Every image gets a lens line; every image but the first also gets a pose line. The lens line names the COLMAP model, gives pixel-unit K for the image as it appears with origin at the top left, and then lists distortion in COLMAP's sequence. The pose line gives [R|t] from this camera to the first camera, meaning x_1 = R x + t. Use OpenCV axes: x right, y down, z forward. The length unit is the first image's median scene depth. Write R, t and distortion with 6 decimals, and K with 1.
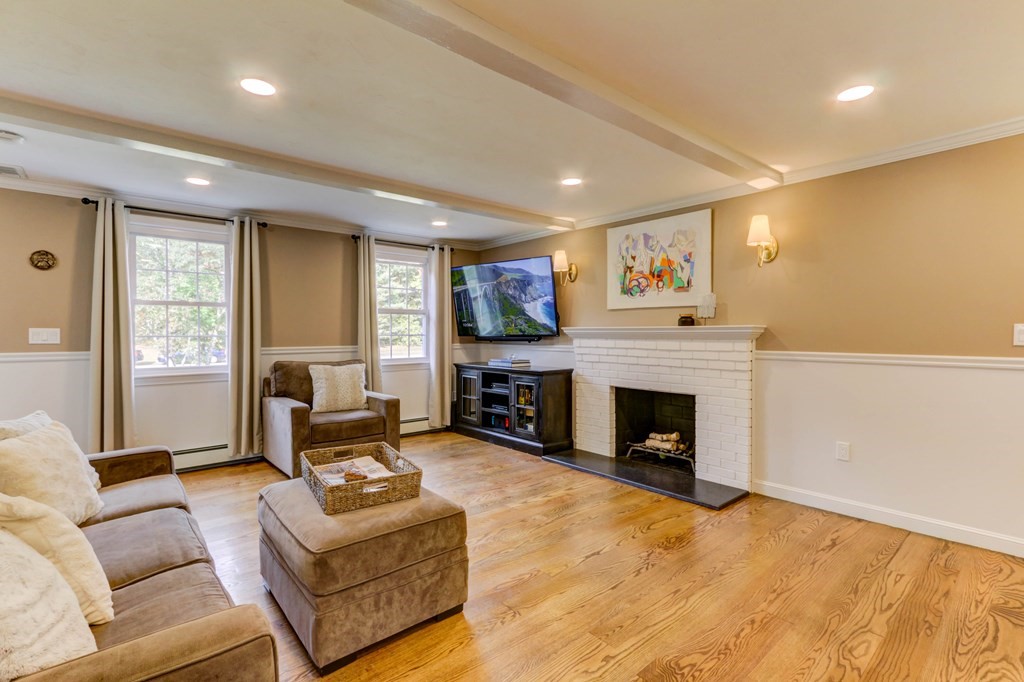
lens RADIAL K [[475.5, 0, 511.7], [0, 475.5, 336.7], [0, 0, 1]] dist [-0.002193, 0.005497]
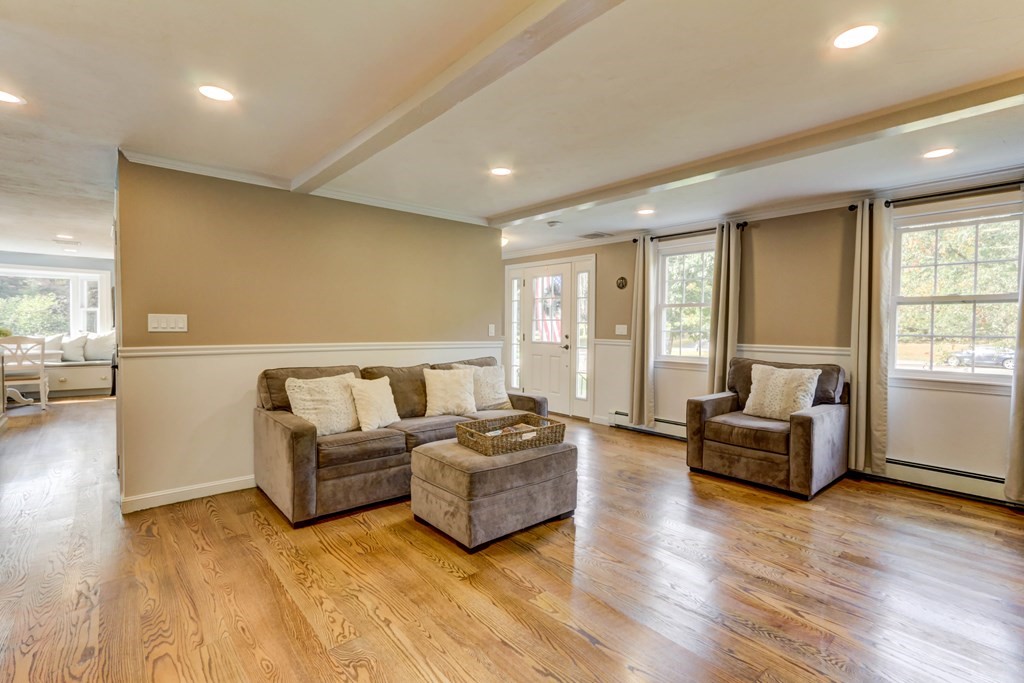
lens RADIAL K [[475.5, 0, 511.7], [0, 475.5, 337.2], [0, 0, 1]] dist [-0.002193, 0.005497]
pose [[-0.001808, 0.023754, -0.999716, 0.604864], [-0.020936, 0.999498, 0.023787, -0.006988], [0.999779, 0.020973, -0.001310, 0.599095]]
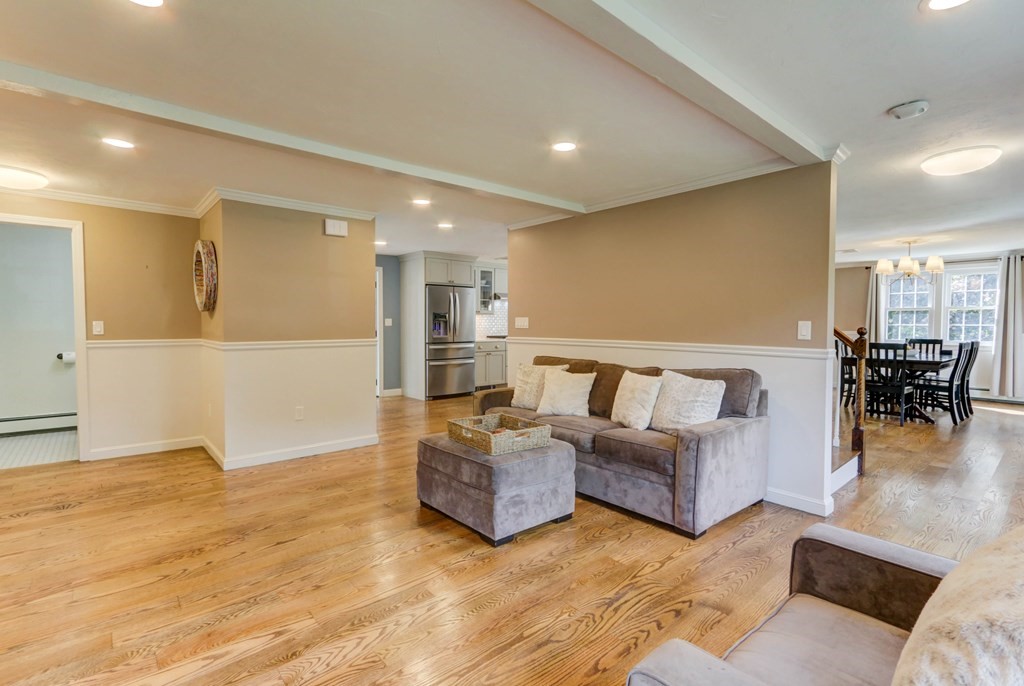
lens RADIAL K [[475.5, 0, 511.7], [0, 475.5, 338.7], [0, 0, 1]] dist [-0.002193, 0.005497]
pose [[-0.999998, -0.001215, -0.001711, -0.215093], [-0.001291, 0.998971, 0.045331, -0.016633], [0.001654, 0.045333, -0.998971, 1.374214]]
